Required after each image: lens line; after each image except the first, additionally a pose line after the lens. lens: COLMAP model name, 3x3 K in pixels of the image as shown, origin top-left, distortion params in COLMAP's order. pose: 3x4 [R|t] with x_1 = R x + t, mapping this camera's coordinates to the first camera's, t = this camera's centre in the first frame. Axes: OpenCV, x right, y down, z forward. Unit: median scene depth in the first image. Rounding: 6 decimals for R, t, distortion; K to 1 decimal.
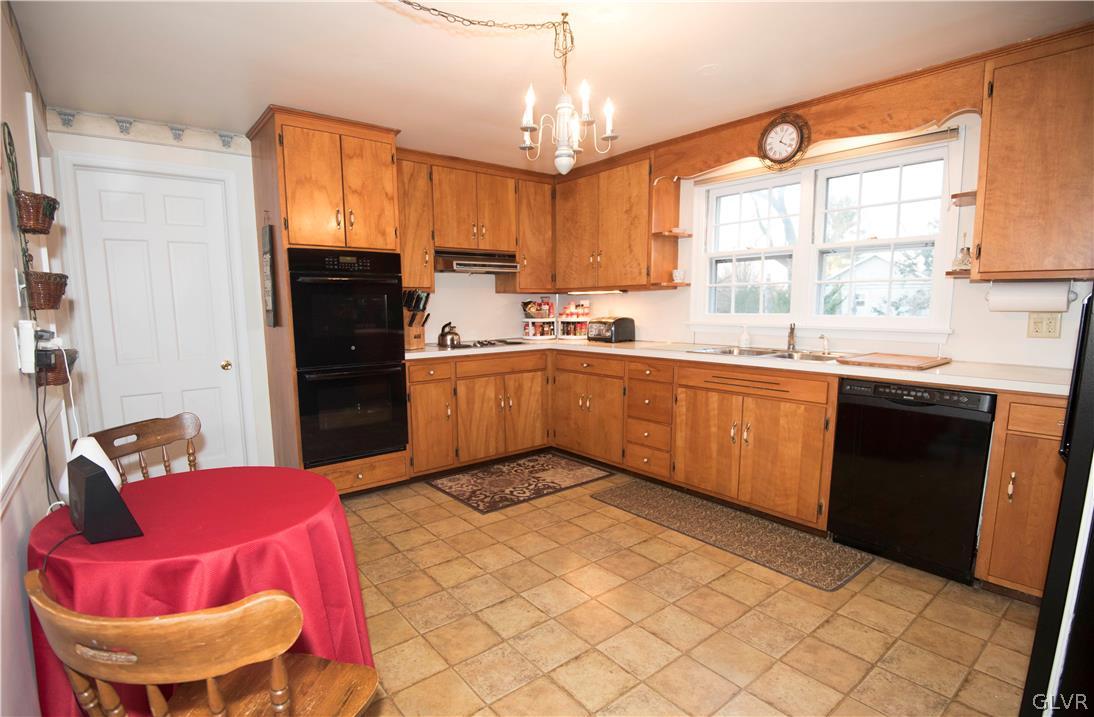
lens RADIAL K [[529.8, 0, 542.7], [0, 529.8, 364.7], [0, 0, 1]] dist [0.000433, -0.000650]
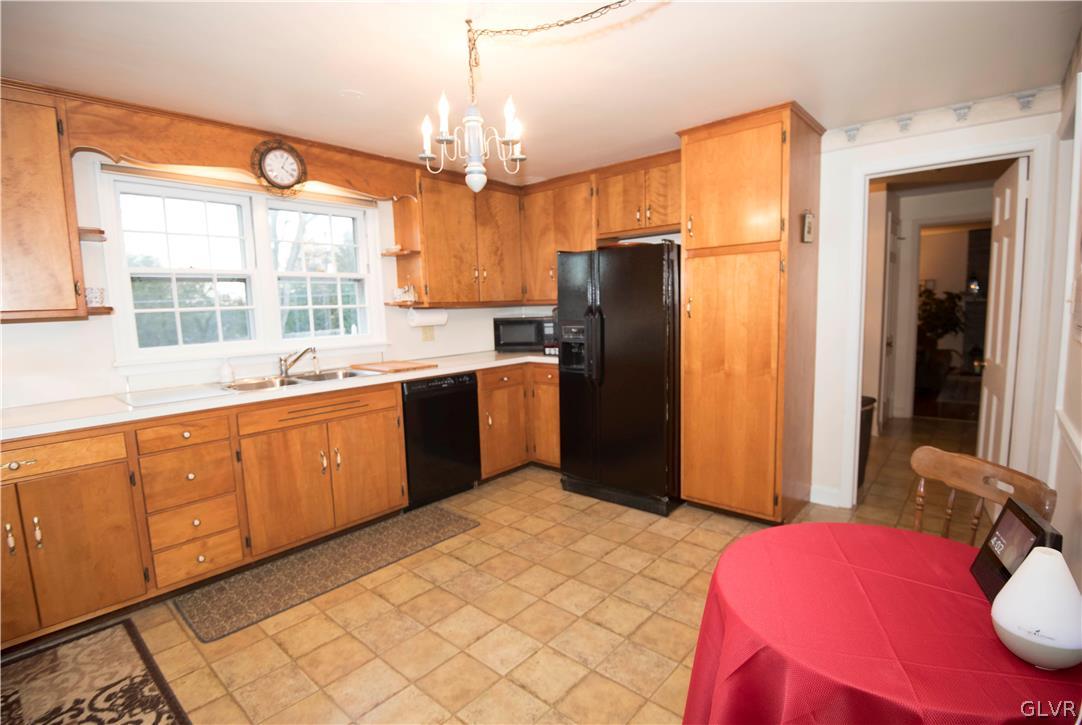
lens RADIAL K [[498.3, 0, 542.6], [0, 498.3, 358.2], [0, 0, 1]] dist [-0.036878, -0.001016]
pose [[-0.155076, -0.085715, 0.984177, -0.612871], [0.148872, 0.982825, 0.109055, -0.104477], [-0.976621, 0.163428, -0.139652, 0.771408]]
